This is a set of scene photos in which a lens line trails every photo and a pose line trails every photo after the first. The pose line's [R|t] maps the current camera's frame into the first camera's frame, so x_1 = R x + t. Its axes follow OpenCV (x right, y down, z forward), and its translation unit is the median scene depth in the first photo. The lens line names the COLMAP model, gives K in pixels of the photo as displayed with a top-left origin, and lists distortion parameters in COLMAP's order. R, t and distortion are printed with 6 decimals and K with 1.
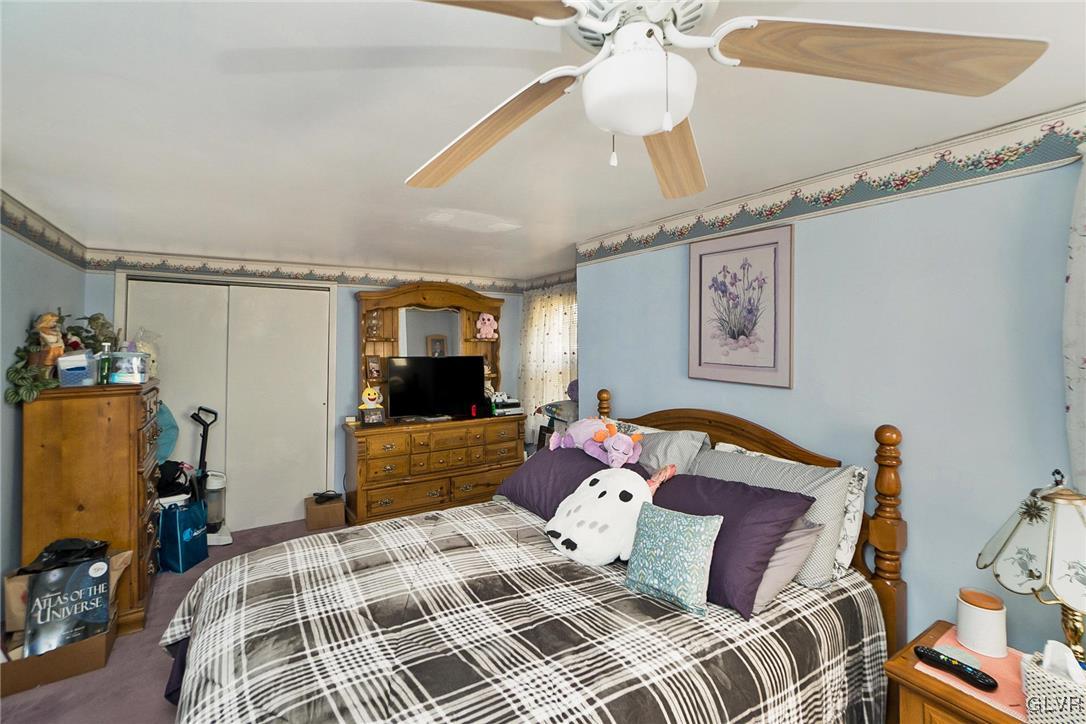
lens RADIAL K [[493.0, 0, 521.5], [0, 493.0, 339.1], [0, 0, 1]] dist [-0.031791, 0.000222]
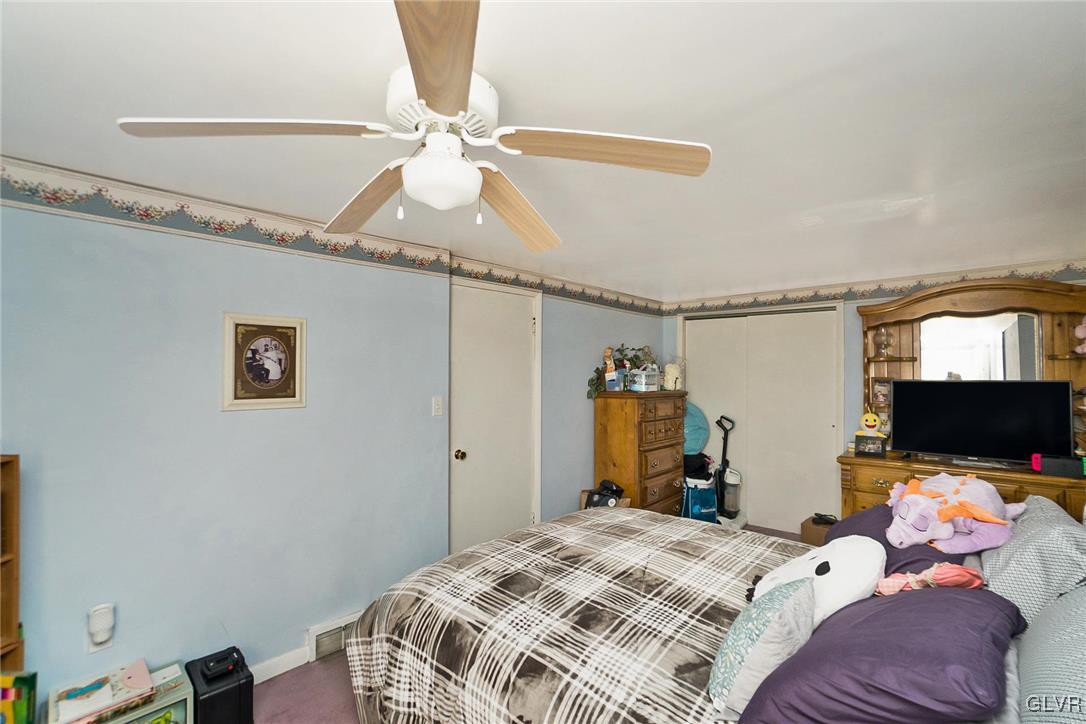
lens RADIAL K [[477.4, 0, 541.3], [0, 477.4, 368.5], [0, 0, 1]] dist [-0.030439, 0.000338]
pose [[0.261771, -0.002611, -0.965126, 0.679388], [0.012241, 0.999925, 0.000615, 0.018842], [0.965052, -0.011975, 0.261783, 0.375563]]
